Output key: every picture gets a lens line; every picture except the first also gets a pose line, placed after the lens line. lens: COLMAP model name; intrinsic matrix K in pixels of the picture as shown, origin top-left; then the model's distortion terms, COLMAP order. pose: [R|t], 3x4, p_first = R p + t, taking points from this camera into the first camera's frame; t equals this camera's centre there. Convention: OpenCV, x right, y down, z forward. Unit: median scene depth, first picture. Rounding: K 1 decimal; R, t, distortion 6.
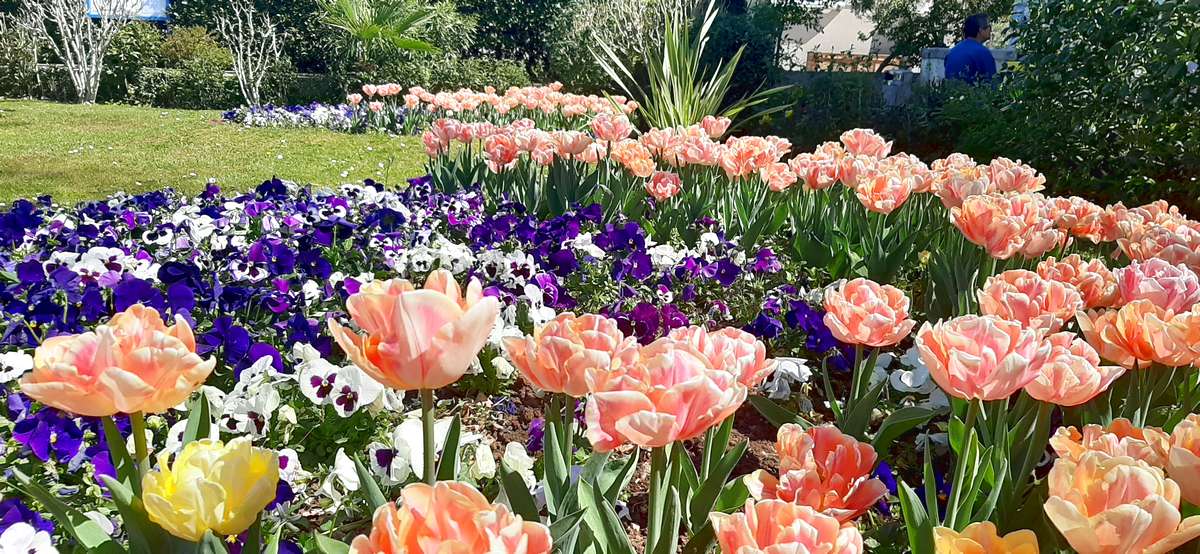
lens RADIAL K [[941.5, 0, 601.8], [0, 941.5, 282.7], [0, 0, 1]] dist [0.111071, -0.195060]
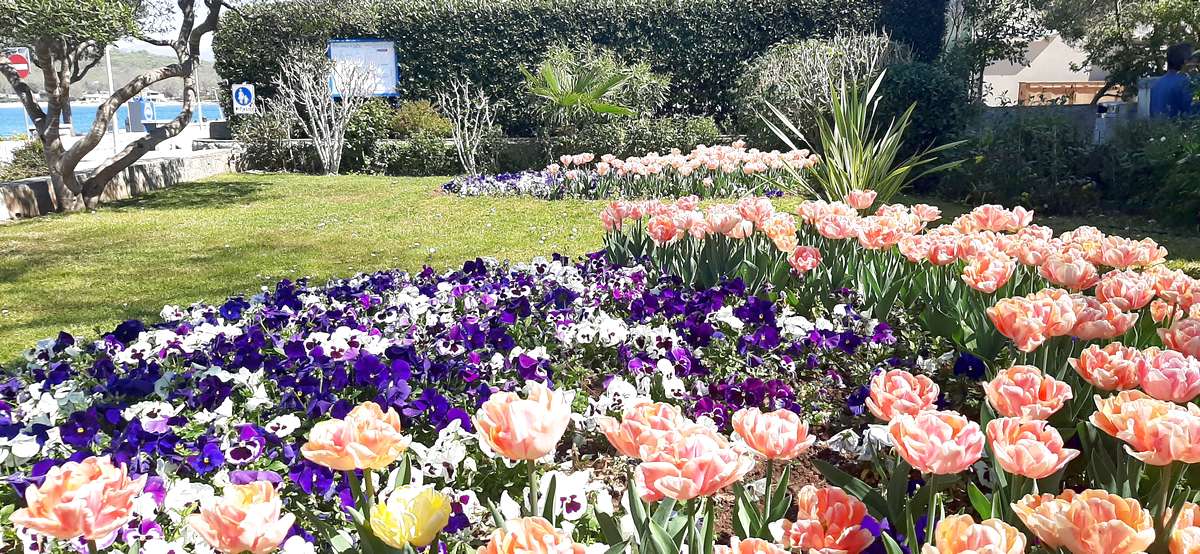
lens RADIAL K [[1074.9, 0, 635.5], [0, 1074.9, 272.3], [0, 0, 1]] dist [0.275959, -1.008704]
pose [[0.976216, -0.011016, -0.216520, 0.168850], [0.006661, 0.999761, -0.020833, -0.071757], [0.216698, 0.018895, 0.976056, -0.333420]]
